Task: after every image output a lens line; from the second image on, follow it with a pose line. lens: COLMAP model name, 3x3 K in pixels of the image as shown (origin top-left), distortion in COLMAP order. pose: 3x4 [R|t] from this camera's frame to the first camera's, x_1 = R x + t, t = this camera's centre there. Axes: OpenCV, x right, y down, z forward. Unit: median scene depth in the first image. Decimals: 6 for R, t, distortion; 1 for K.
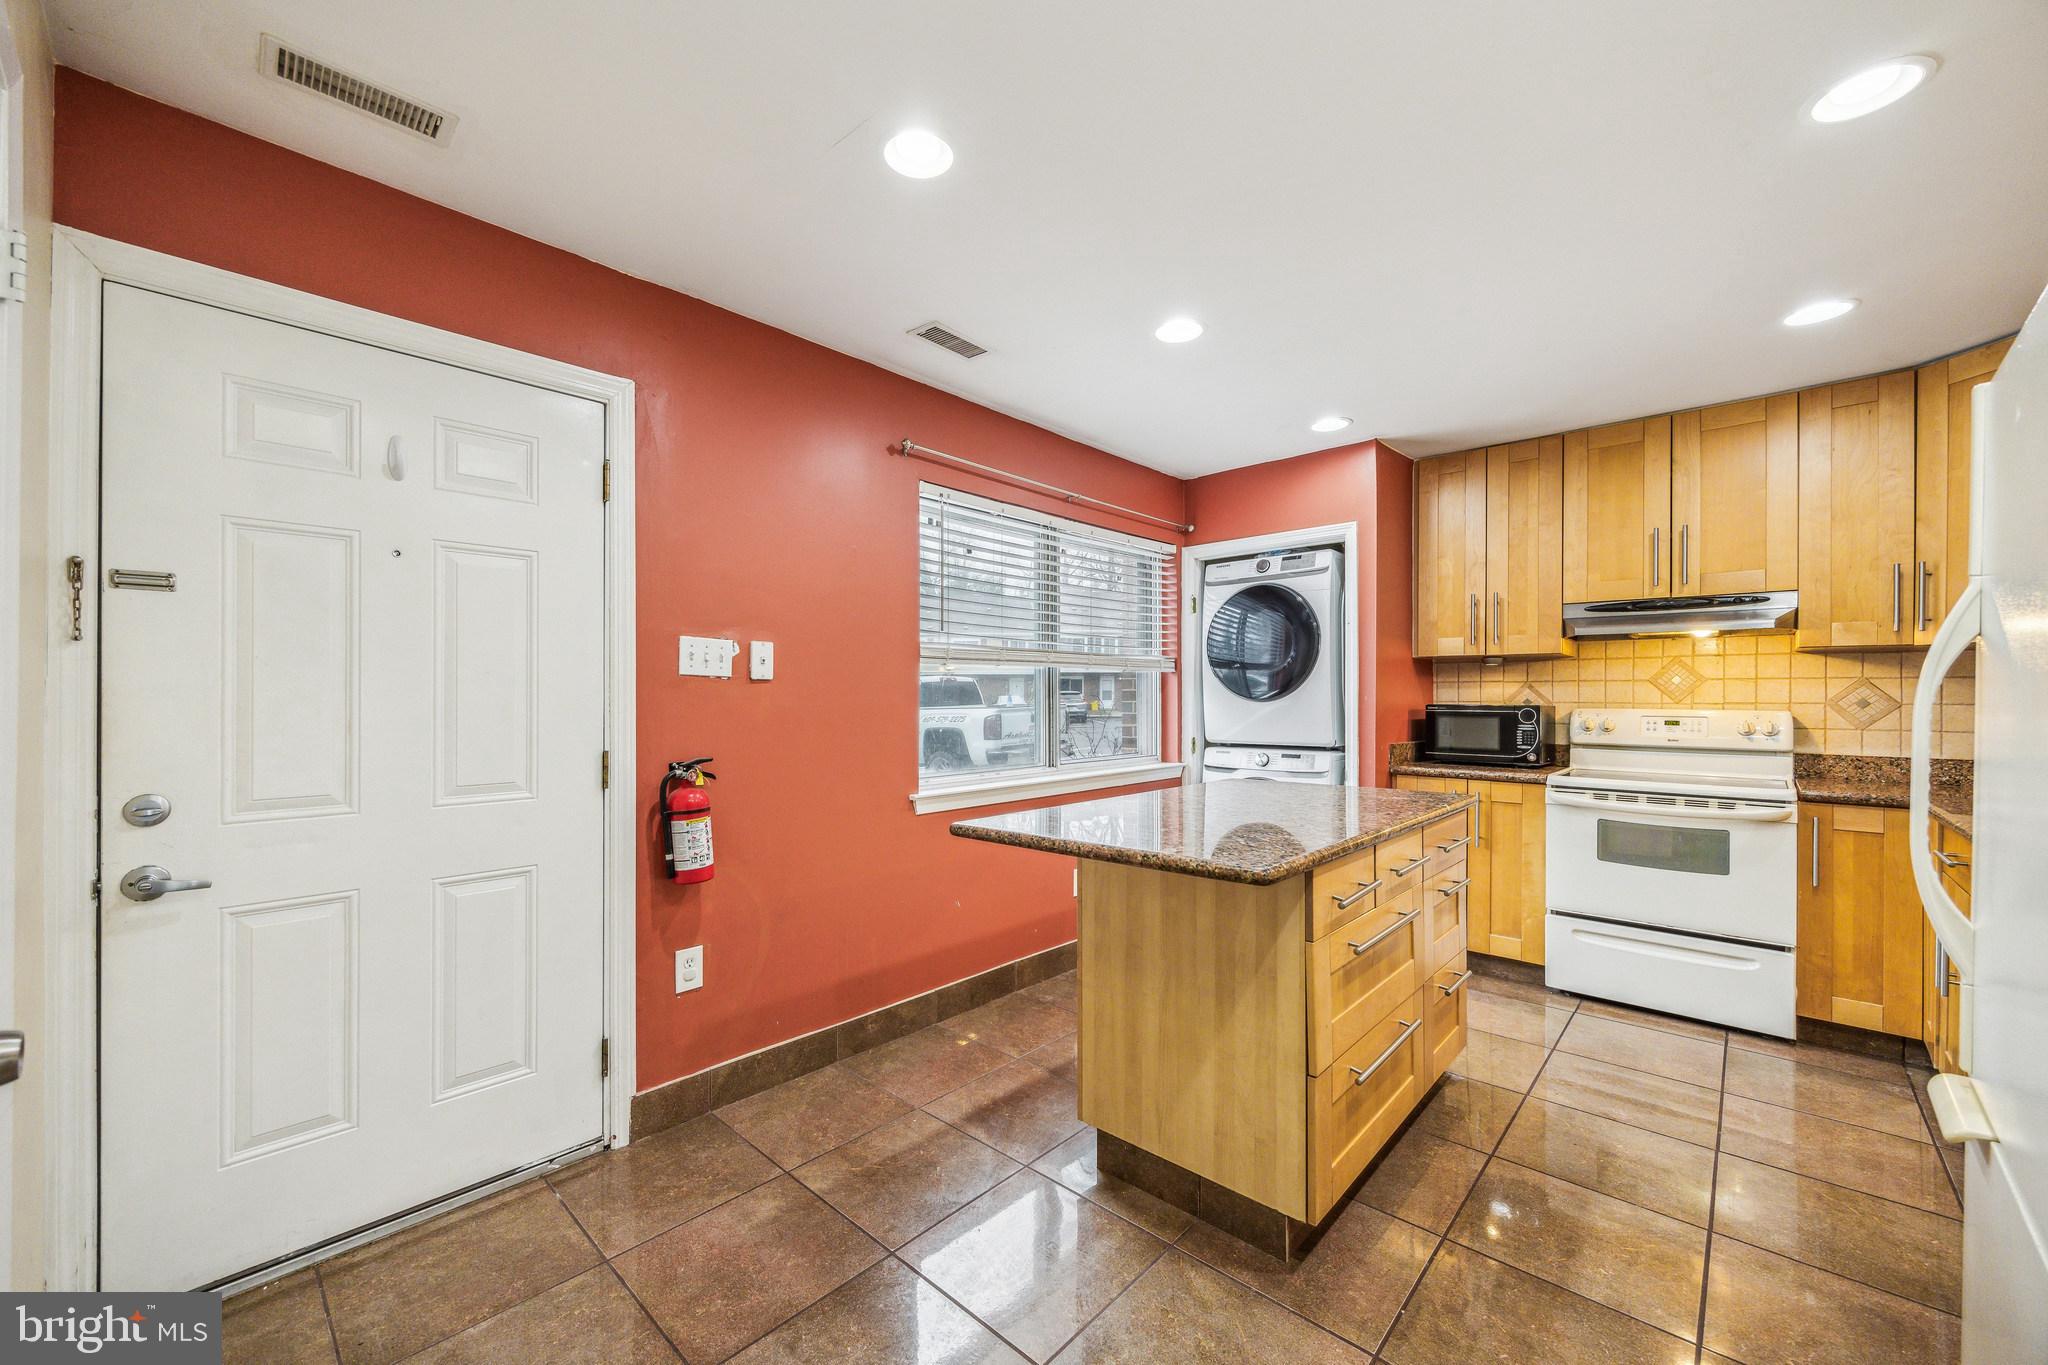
lens RADIAL K [[786.6, 0, 1017.5], [0, 786.6, 695.1], [0, 0, 1]] dist [-0.003314, 0.000250]
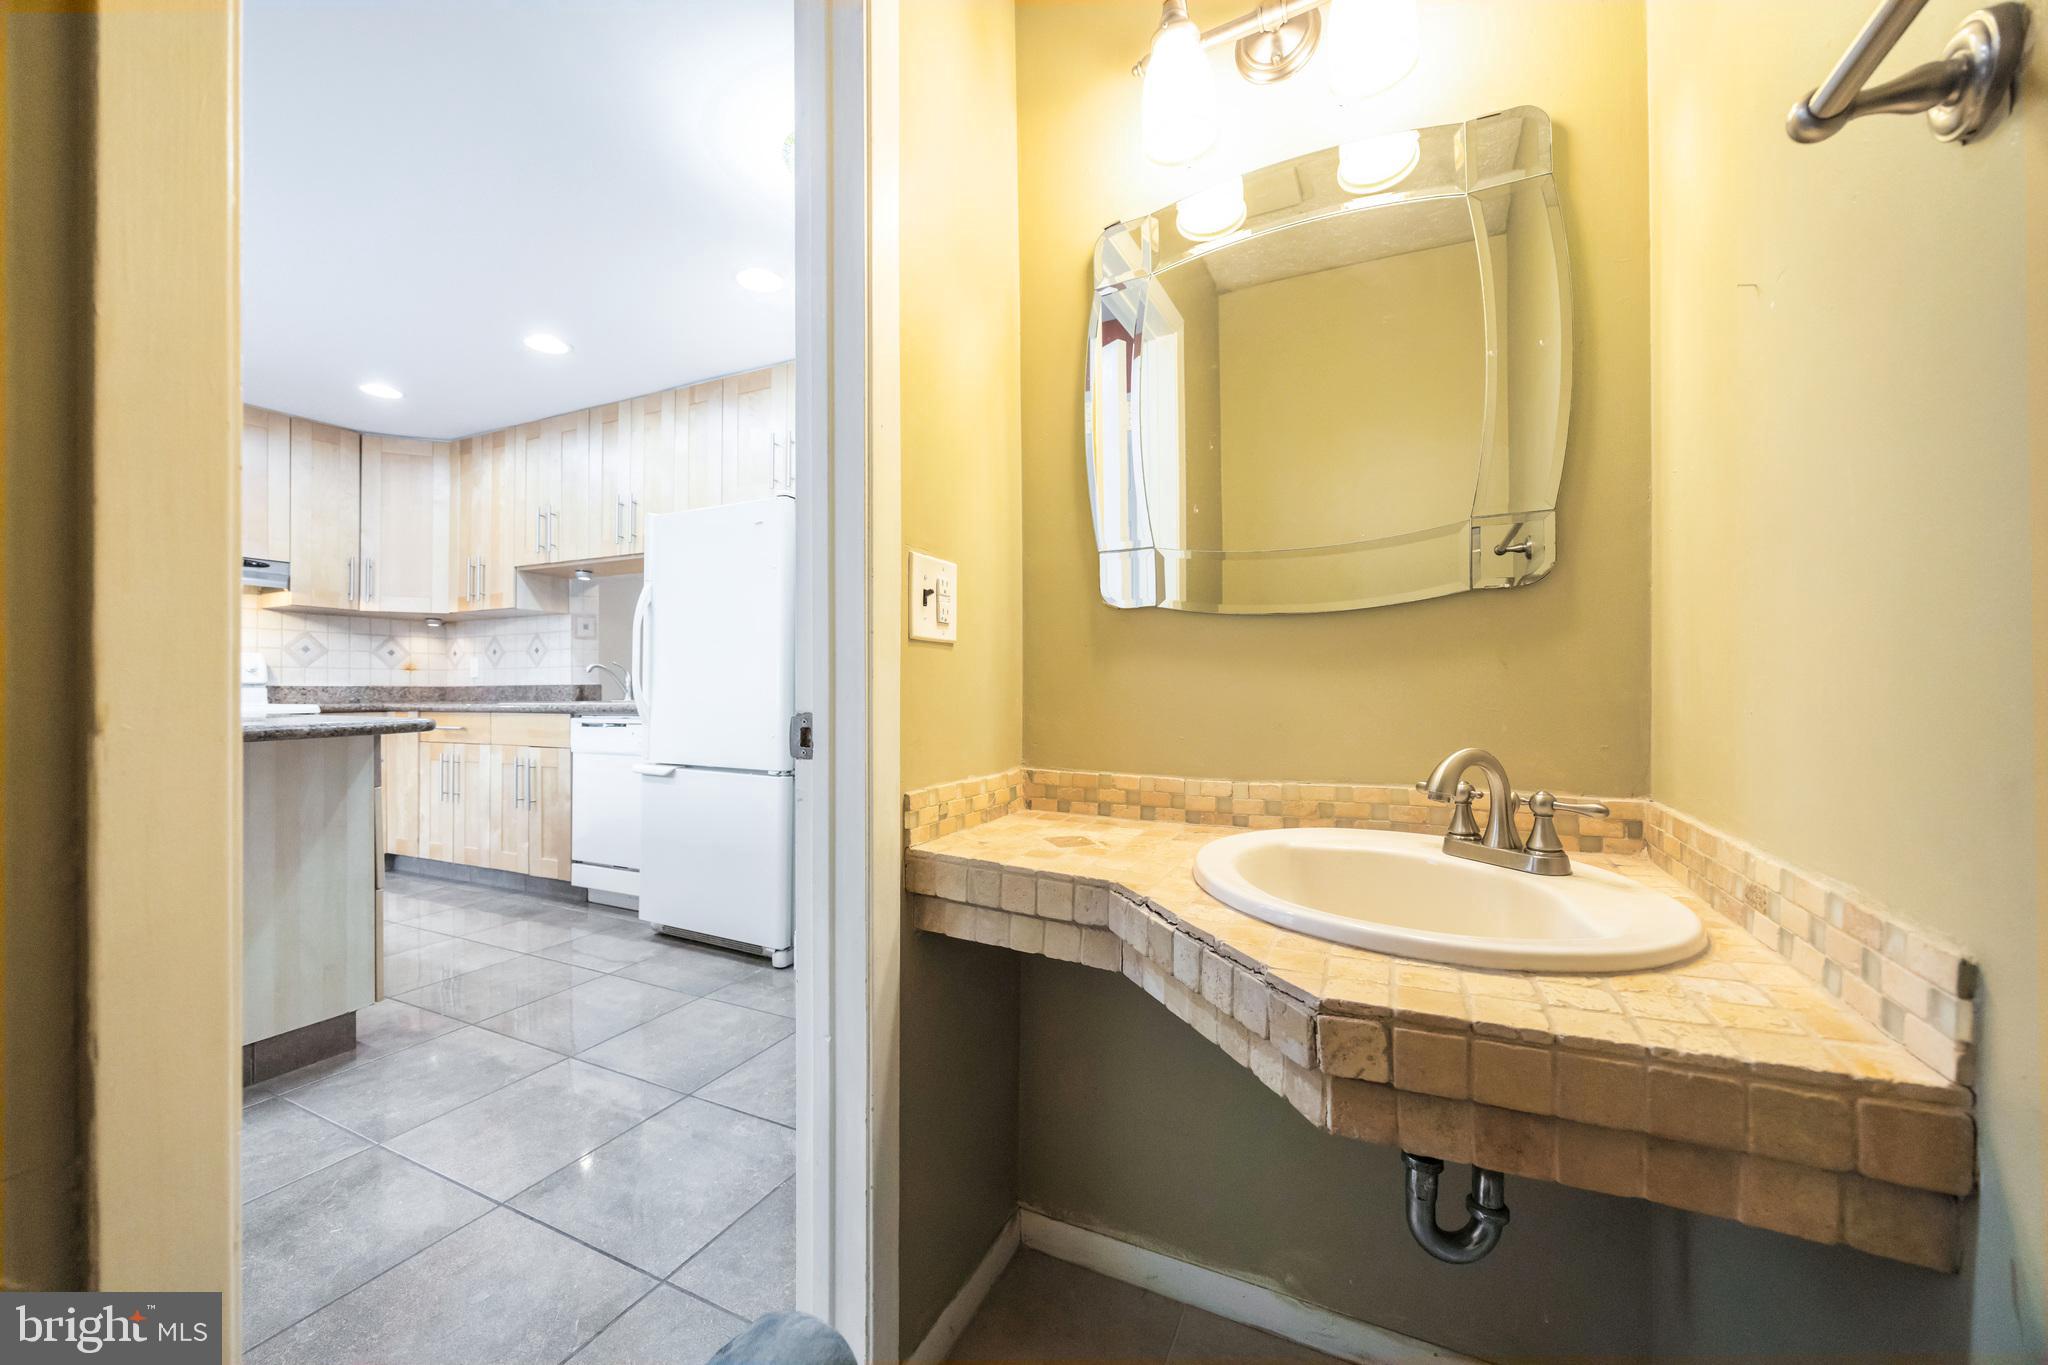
lens RADIAL K [[786.6, 0, 1009.0], [0, 786.6, 678.8], [0, 0, 1]] dist [-0.003314, 0.000250]
pose [[-0.277307, 0.007411, 0.960753, -0.802646], [-0.004268, 0.999951, -0.008945, 0.091654], [-0.960772, -0.006581, -0.277262, 0.226888]]
